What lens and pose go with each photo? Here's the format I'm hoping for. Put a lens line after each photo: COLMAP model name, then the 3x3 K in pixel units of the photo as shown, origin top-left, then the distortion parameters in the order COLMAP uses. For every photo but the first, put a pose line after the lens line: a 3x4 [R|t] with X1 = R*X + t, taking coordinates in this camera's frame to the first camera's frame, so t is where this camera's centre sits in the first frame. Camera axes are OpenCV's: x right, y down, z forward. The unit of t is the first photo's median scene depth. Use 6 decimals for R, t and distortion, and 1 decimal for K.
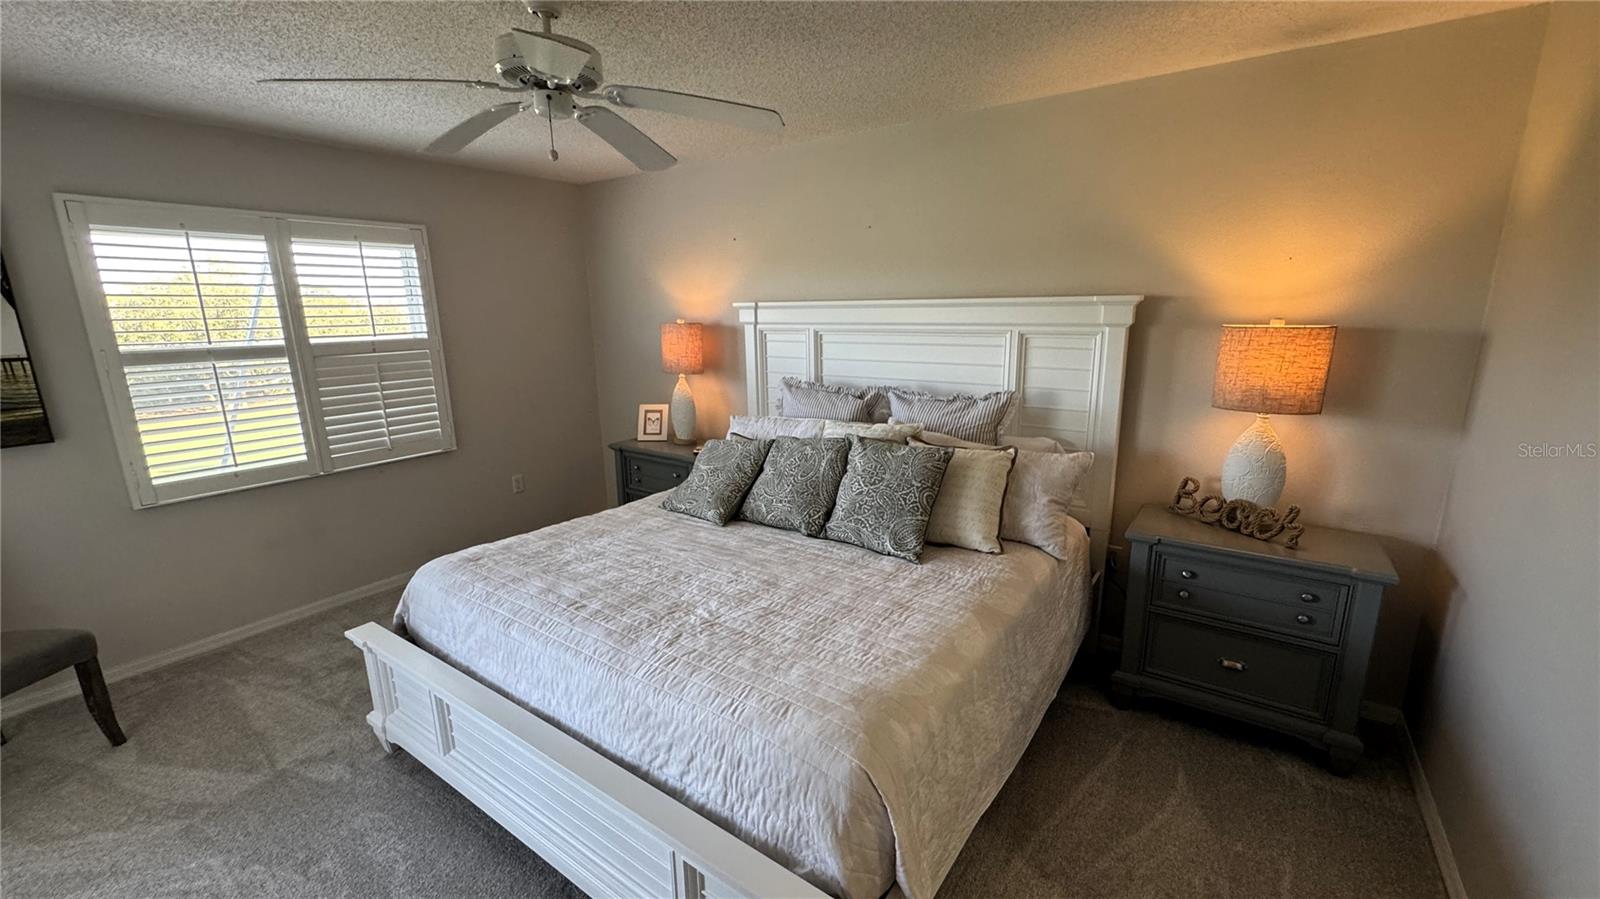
lens RADIAL K [[642.4, 0, 805.5], [0, 642.4, 454.1], [0, 0, 1]] dist [-0.004631, 0.000263]
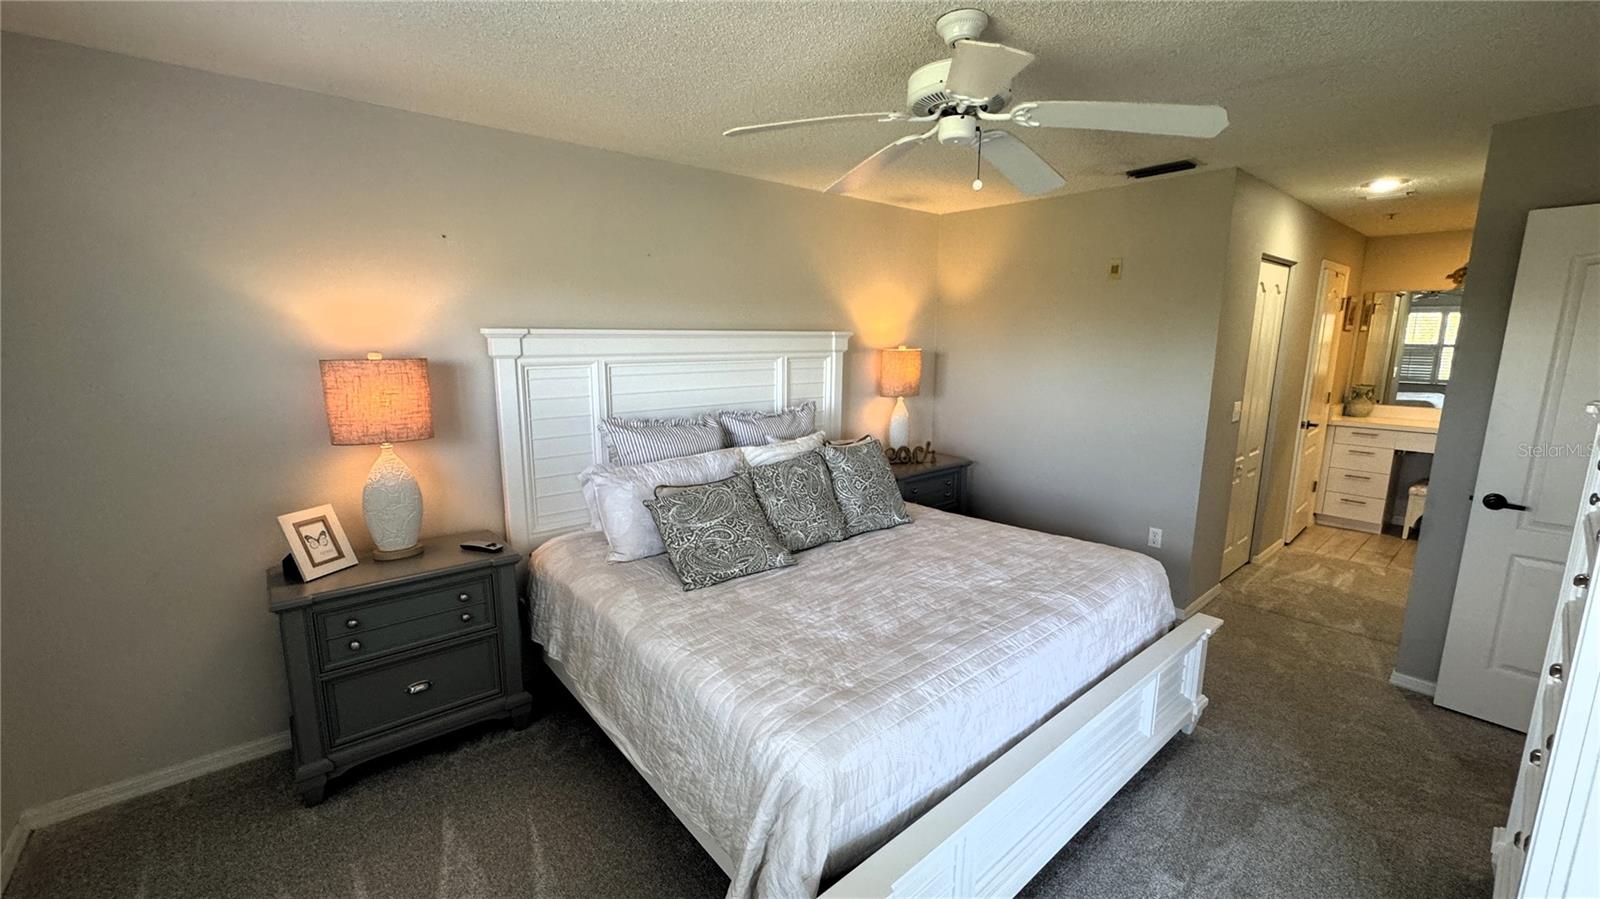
lens RADIAL K [[642.4, 0, 809.1], [0, 642.4, 445.5], [0, 0, 1]] dist [-0.004631, 0.000263]
pose [[0.250789, -0.149064, 0.956496, -0.902404], [0.212432, 0.972463, 0.095854, -0.129654], [-0.944446, 0.179151, 0.275549, 0.623301]]
